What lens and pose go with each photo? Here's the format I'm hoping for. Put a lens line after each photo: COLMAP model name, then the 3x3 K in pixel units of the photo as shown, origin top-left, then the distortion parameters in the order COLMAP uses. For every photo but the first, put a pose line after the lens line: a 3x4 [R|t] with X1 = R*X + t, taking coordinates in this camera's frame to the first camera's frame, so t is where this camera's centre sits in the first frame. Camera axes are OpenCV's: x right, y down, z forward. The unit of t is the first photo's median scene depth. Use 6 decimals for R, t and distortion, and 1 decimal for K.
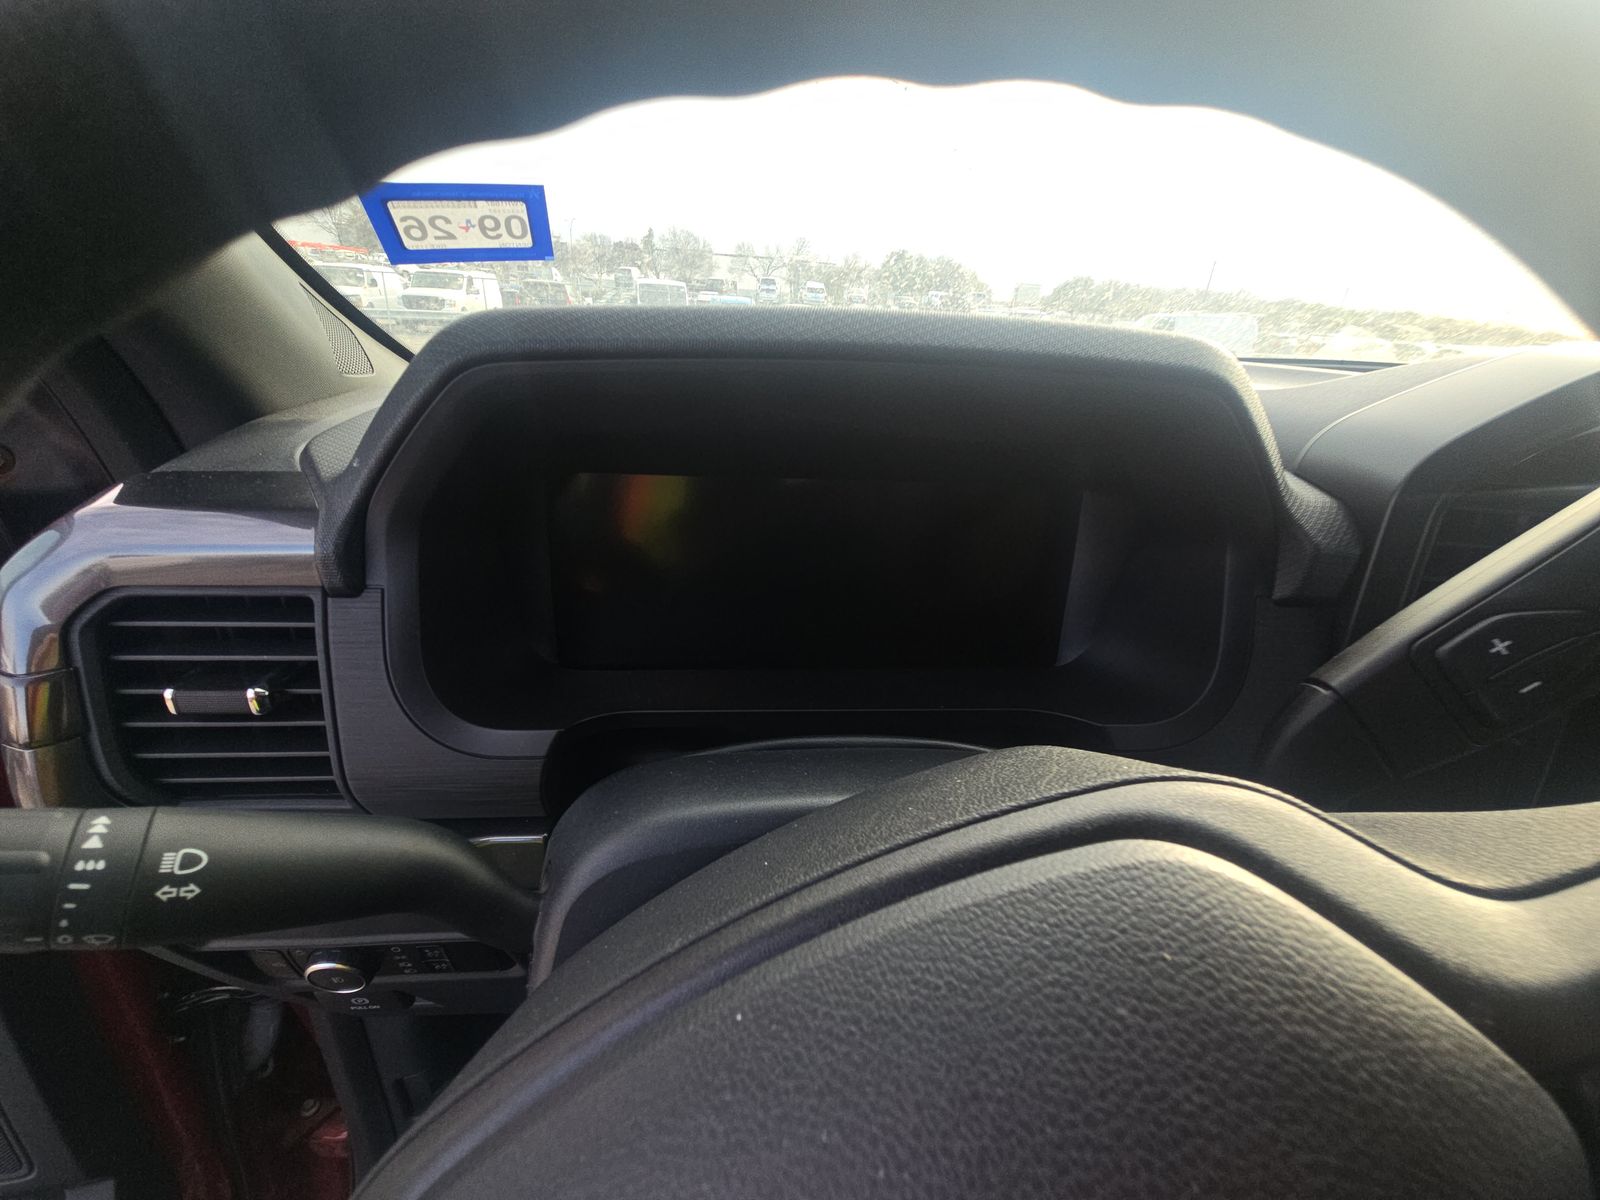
lens RADIAL K [[642.5, 0, 800.0], [0, 642.5, 600.0], [0, 0, 1]] dist [-0.000635, -0.000313]
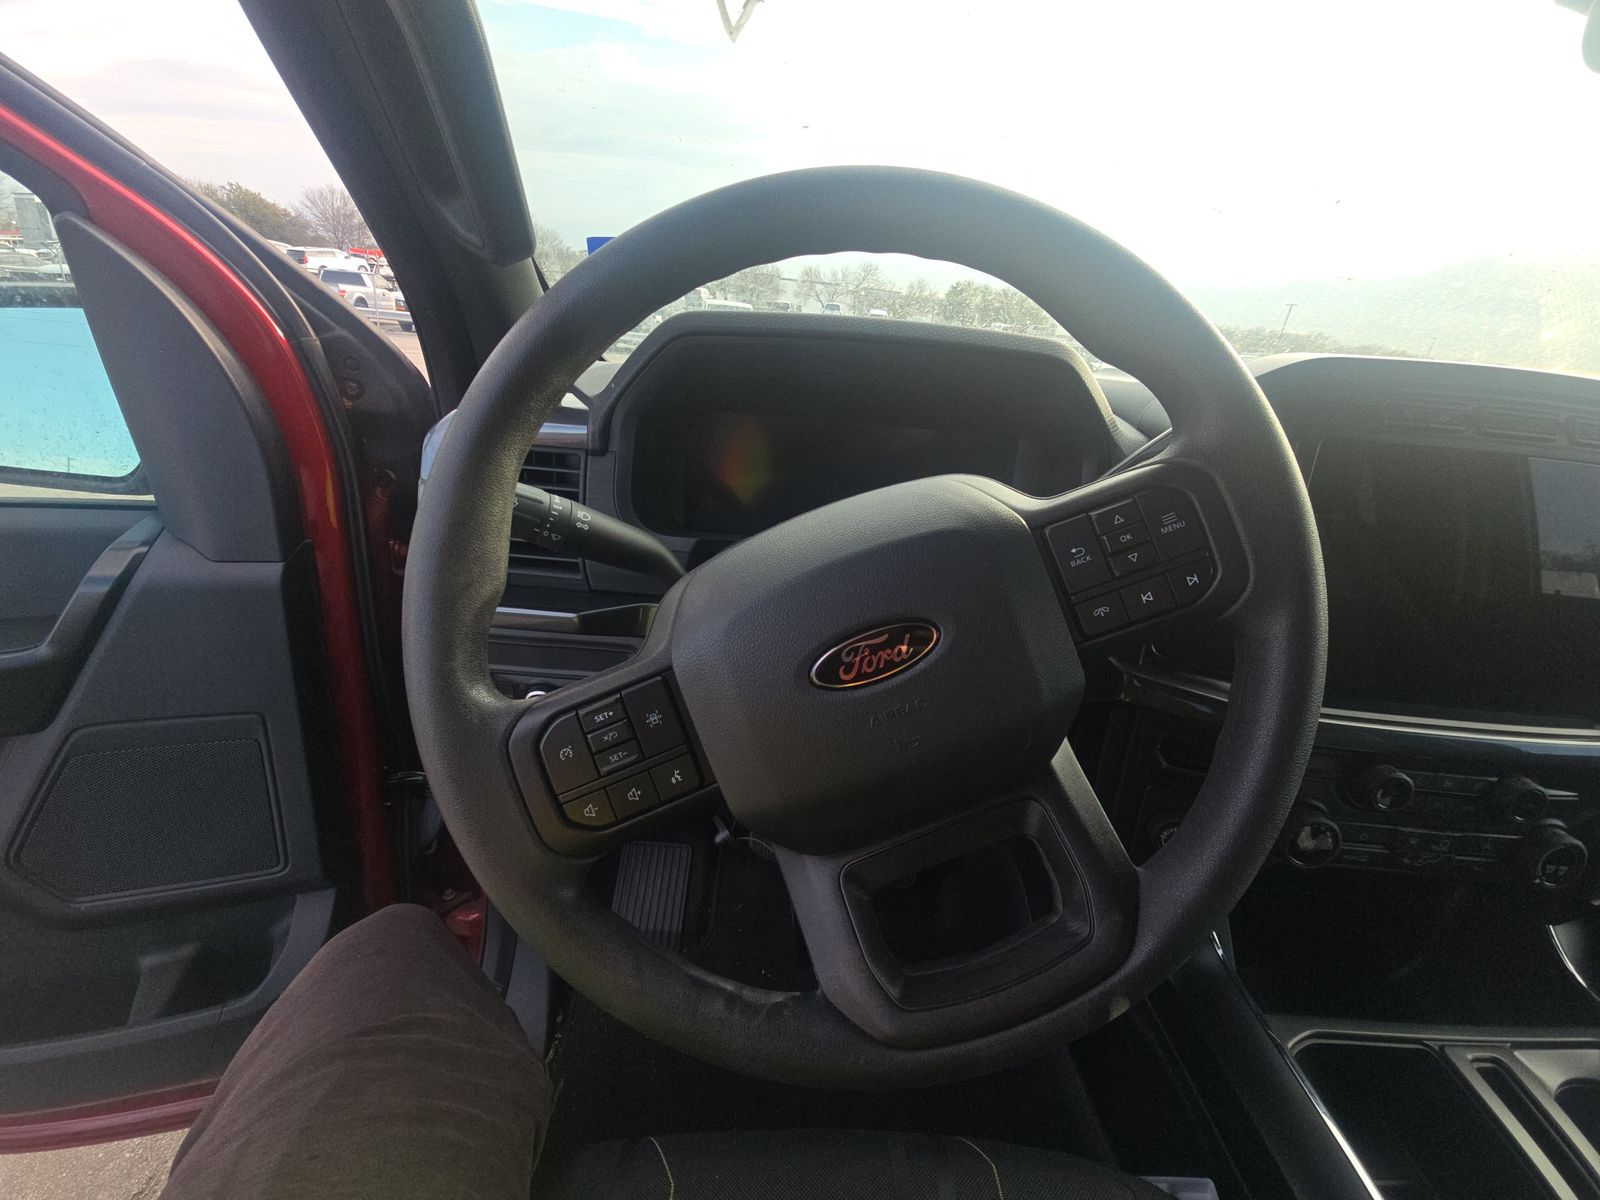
lens RADIAL K [[642.5, 0, 800.0], [0, 642.5, 600.0], [0, 0, 1]] dist [-0.000635, -0.000313]
pose [[0.995331, 0.067835, -0.068661, 0.053103], [-0.070004, 0.997105, -0.029698, 0.412685], [0.066448, 0.034366, 0.997198, -0.809938]]
